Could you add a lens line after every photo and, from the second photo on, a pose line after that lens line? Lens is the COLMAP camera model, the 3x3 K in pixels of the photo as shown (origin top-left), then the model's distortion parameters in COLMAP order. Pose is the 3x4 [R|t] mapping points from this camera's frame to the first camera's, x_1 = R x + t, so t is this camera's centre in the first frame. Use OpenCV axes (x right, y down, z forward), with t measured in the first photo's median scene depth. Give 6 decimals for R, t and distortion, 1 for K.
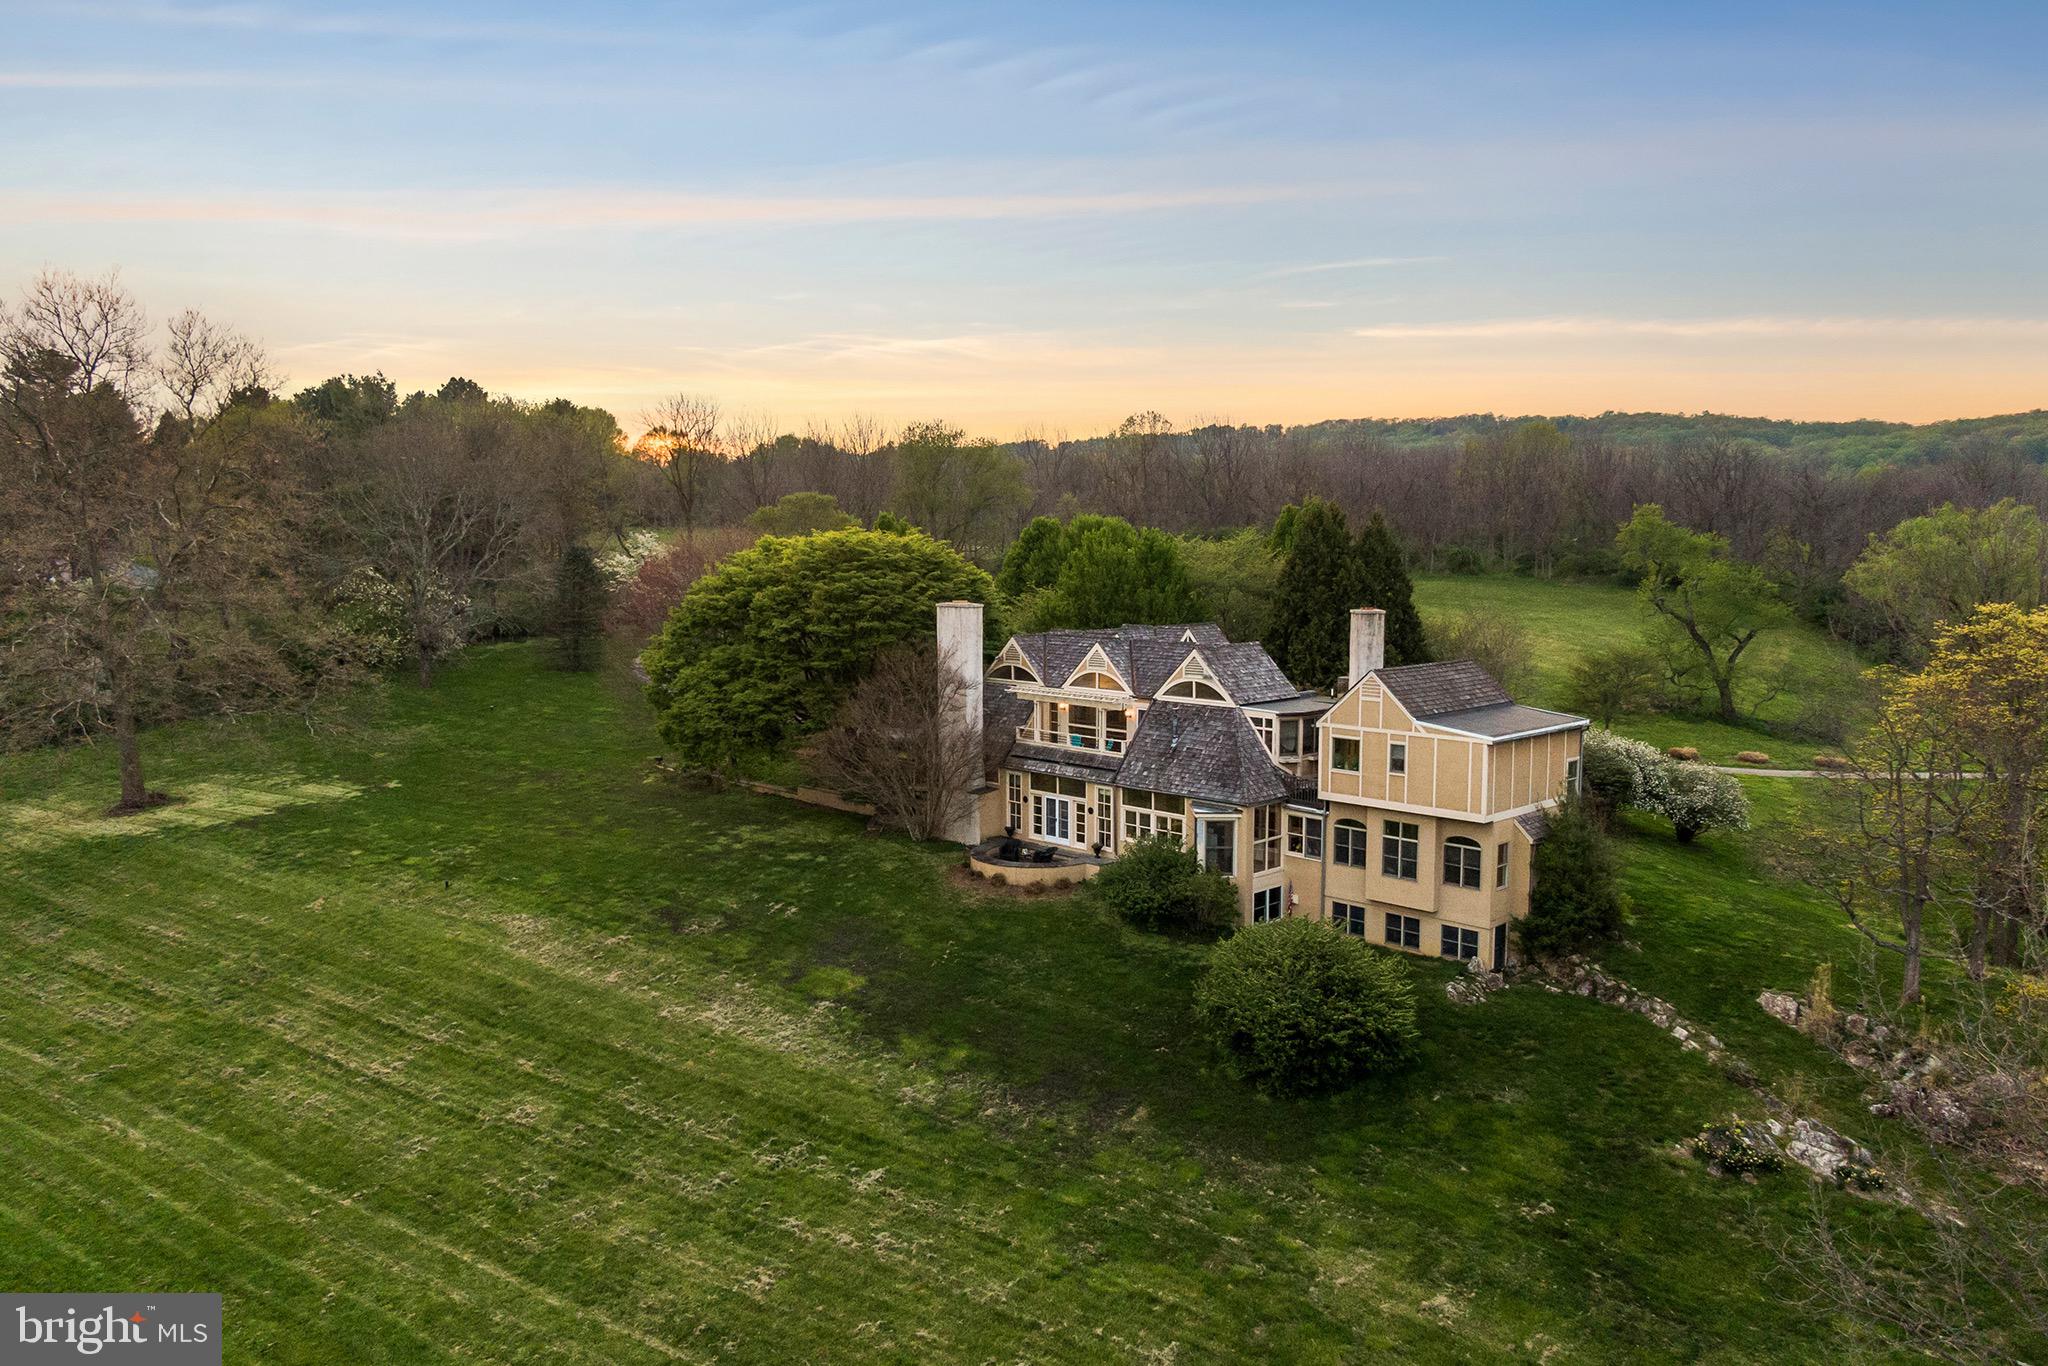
lens RADIAL K [[1433.8, 0, 1044.3], [0, 1433.8, 691.5], [0, 0, 1]] dist [0.020010, -0.027540]
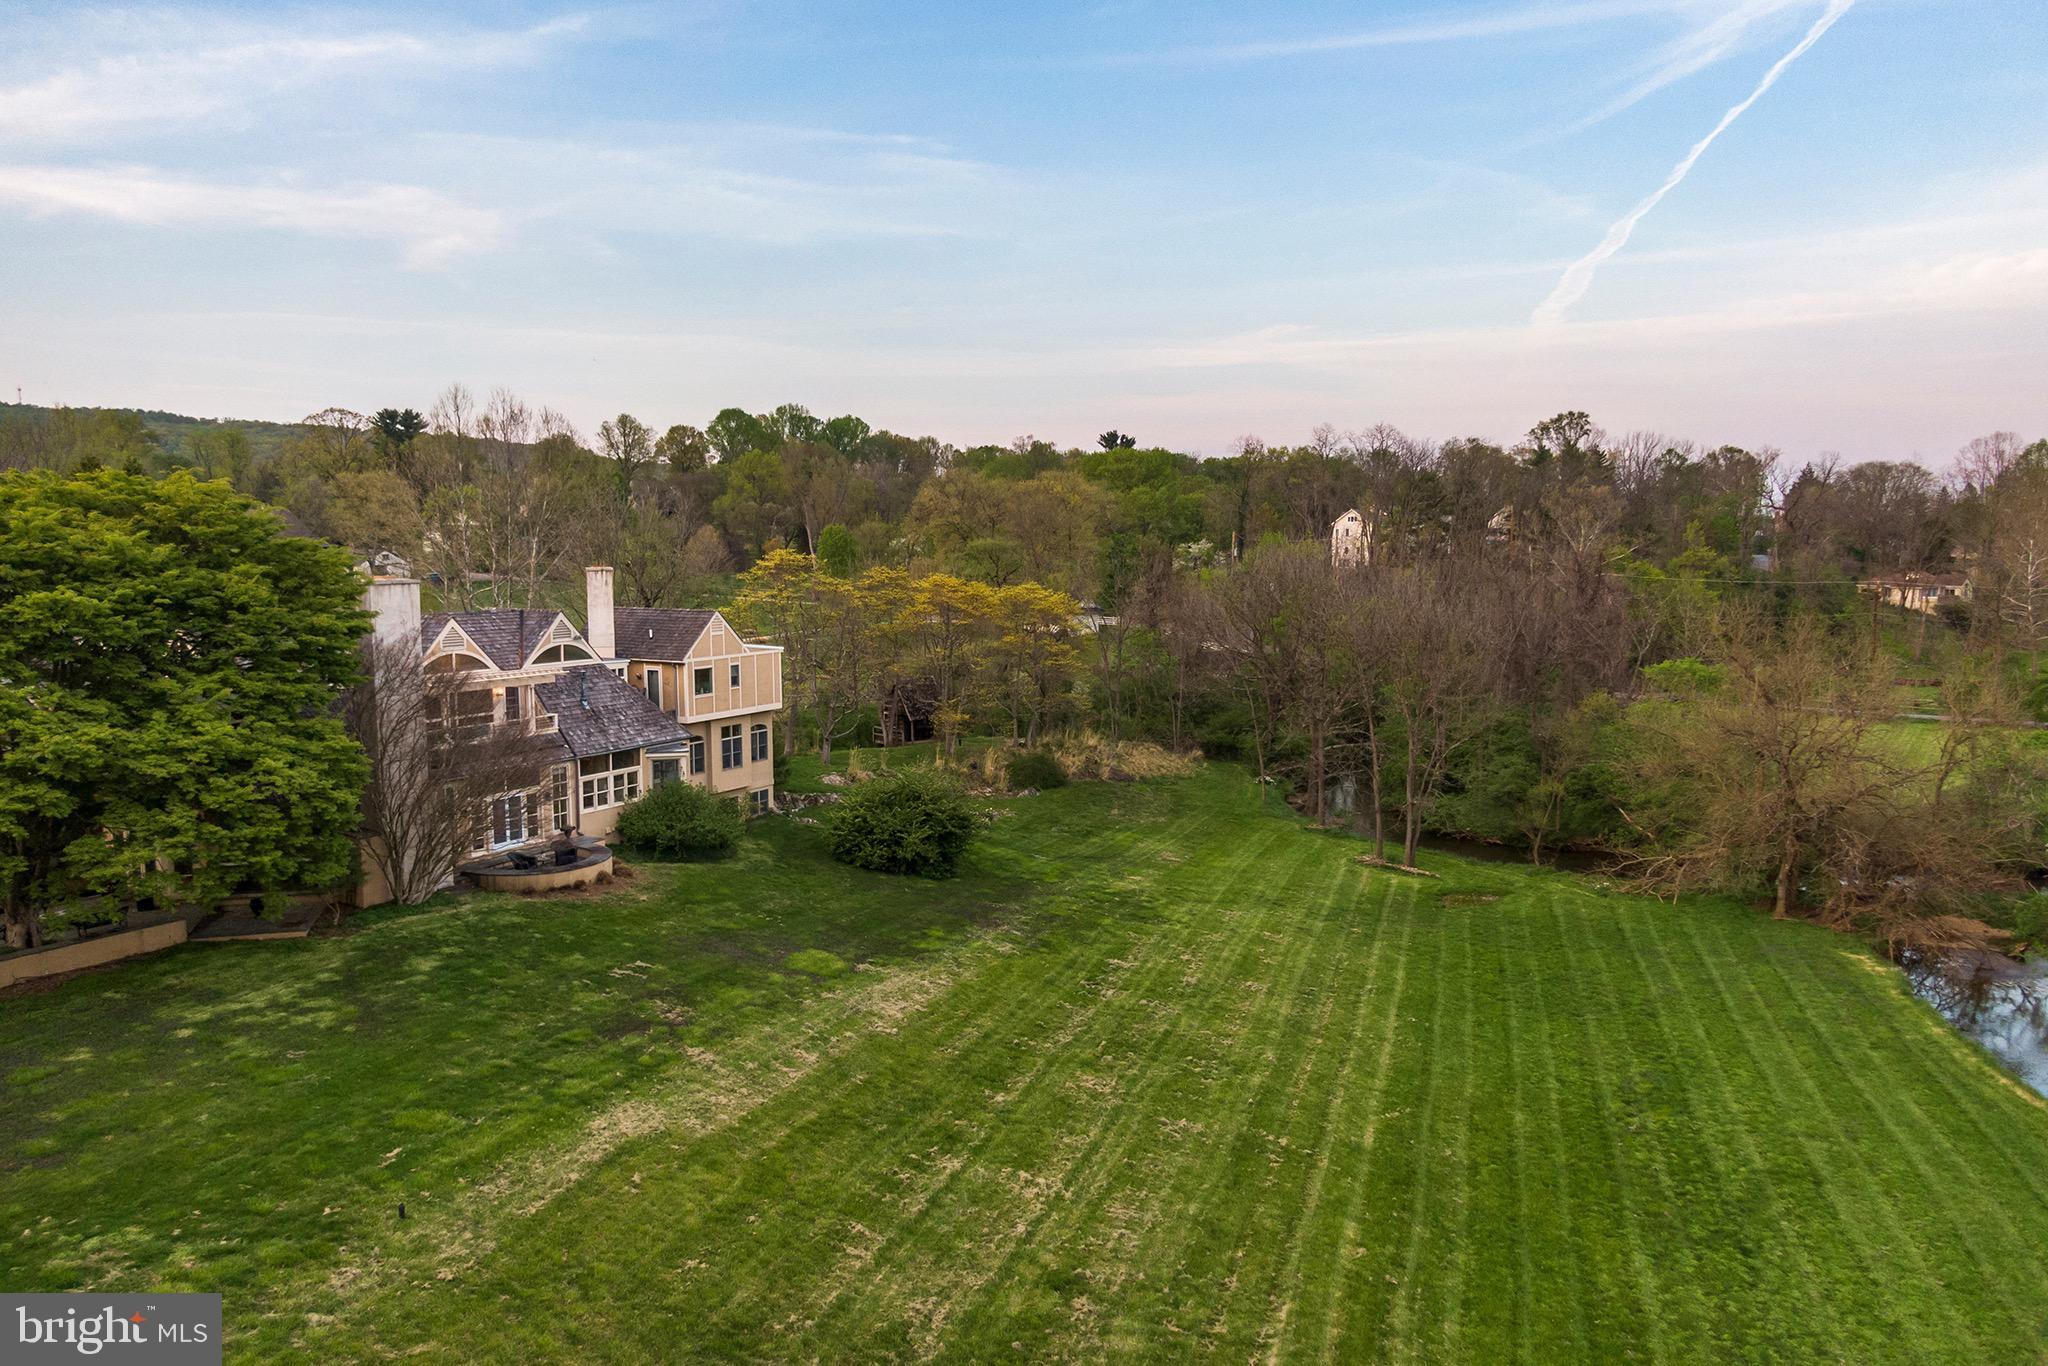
lens RADIAL K [[1447.5, 0, 1050.8], [0, 1447.5, 708.0], [0, 0, 1]] dist [-0.021147, -0.005580]
pose [[-0.281851, -0.120980, 0.951800, -1.024394], [0.091222, 0.984146, 0.152104, -0.092065], [-0.955112, 0.129696, -0.266346, 1.020227]]
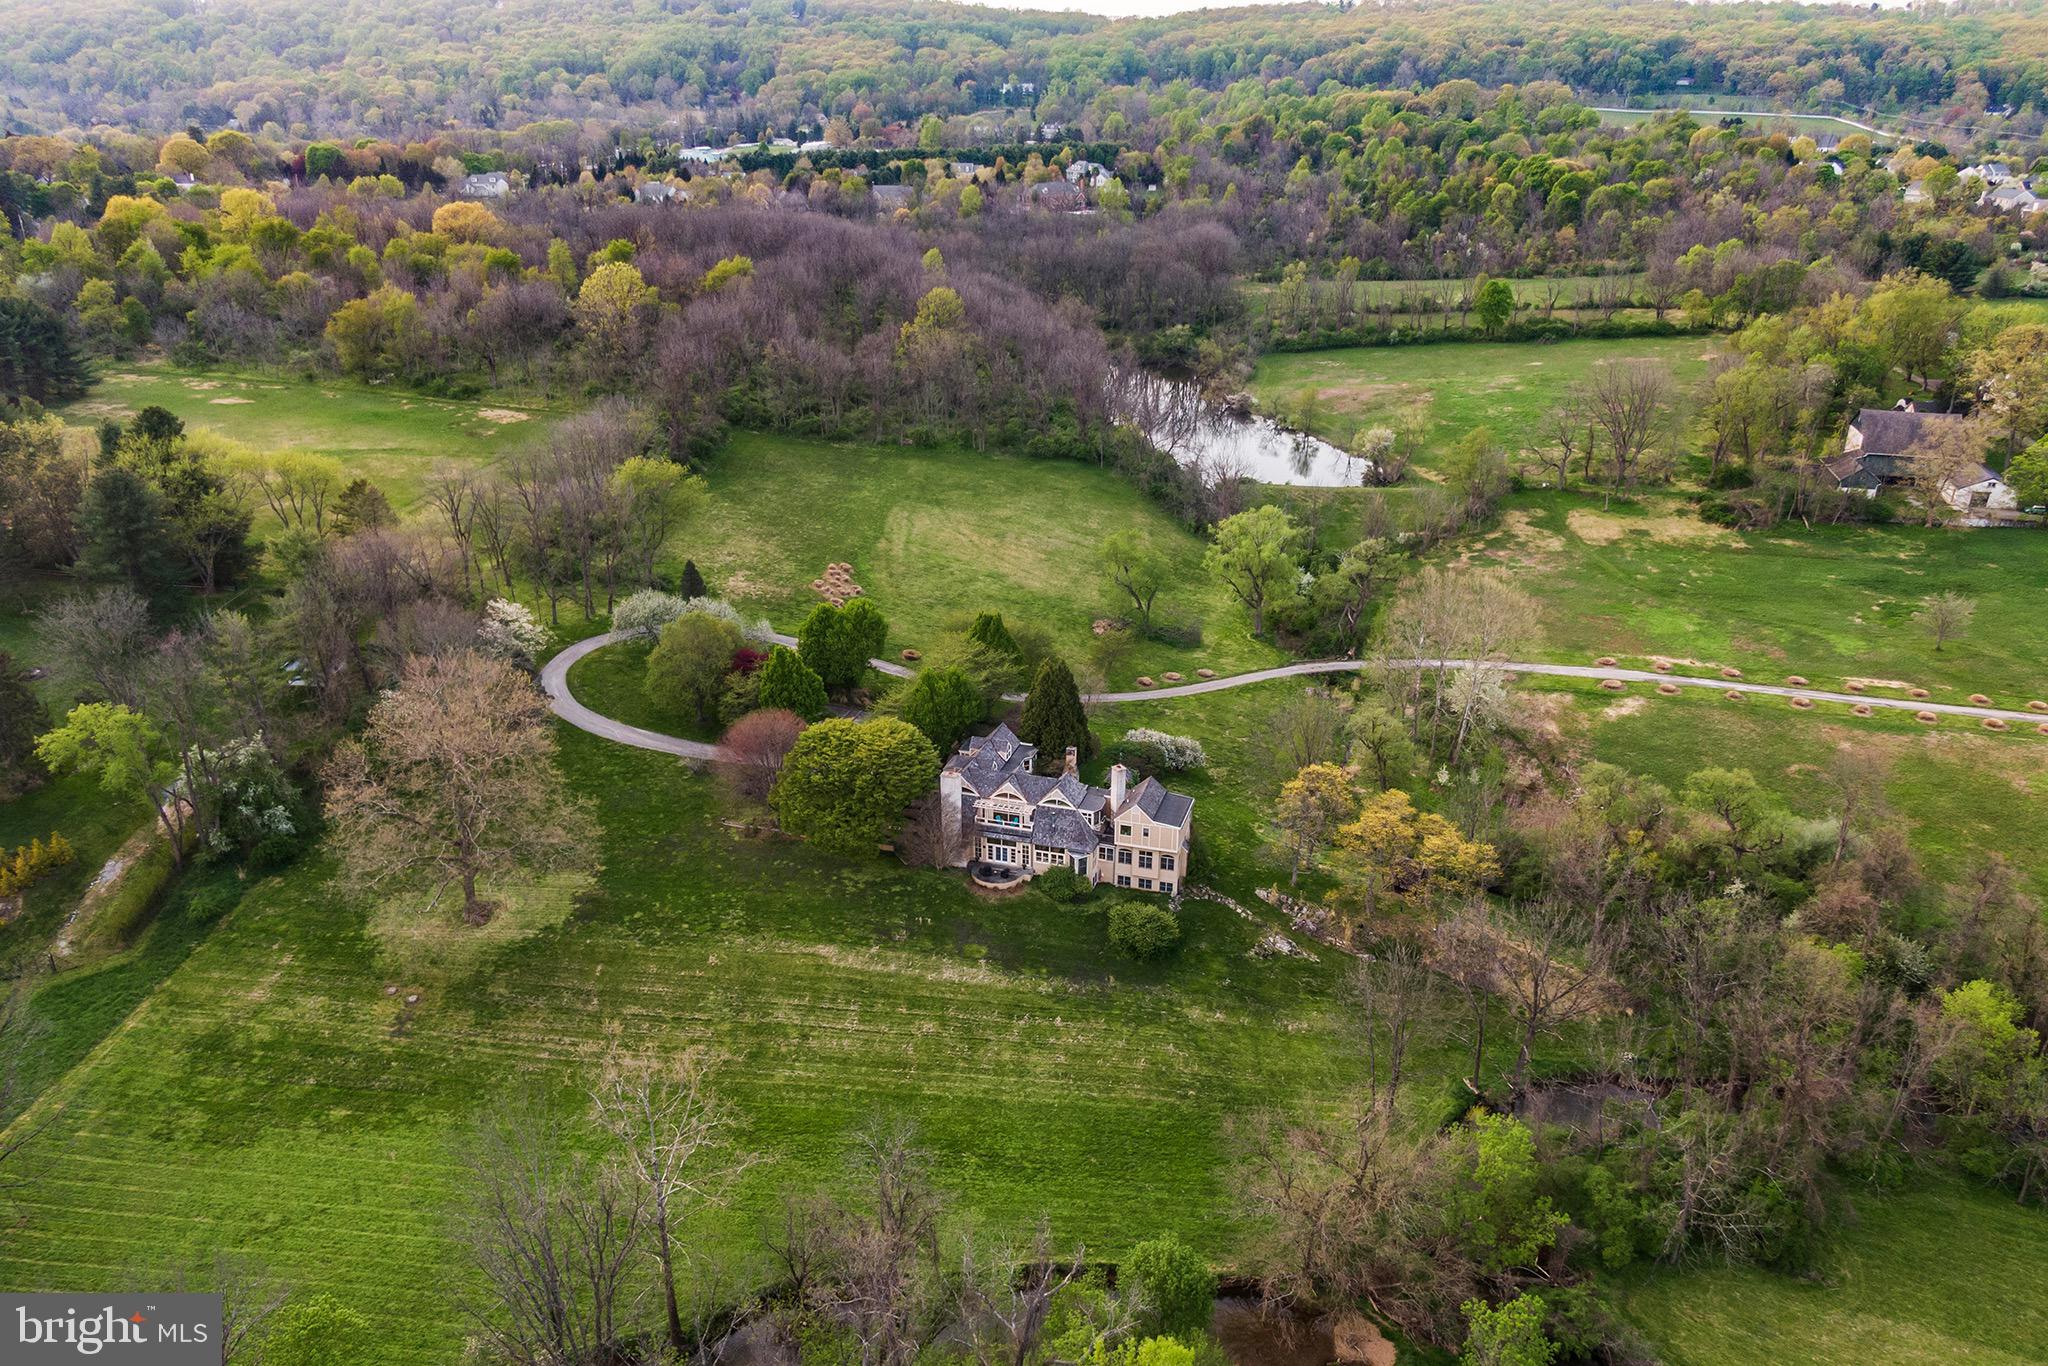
lens RADIAL K [[1478.0, 0, 1024.0], [0, 1478.0, 683.0], [0, 0, 1]] dist [0.017907, -0.025626]
pose [[0.880334, -0.170915, 0.442493, -1.175041], [0.041990, 0.957248, 0.286204, -1.048496], [-0.472493, -0.233375, 0.849875, -1.280974]]
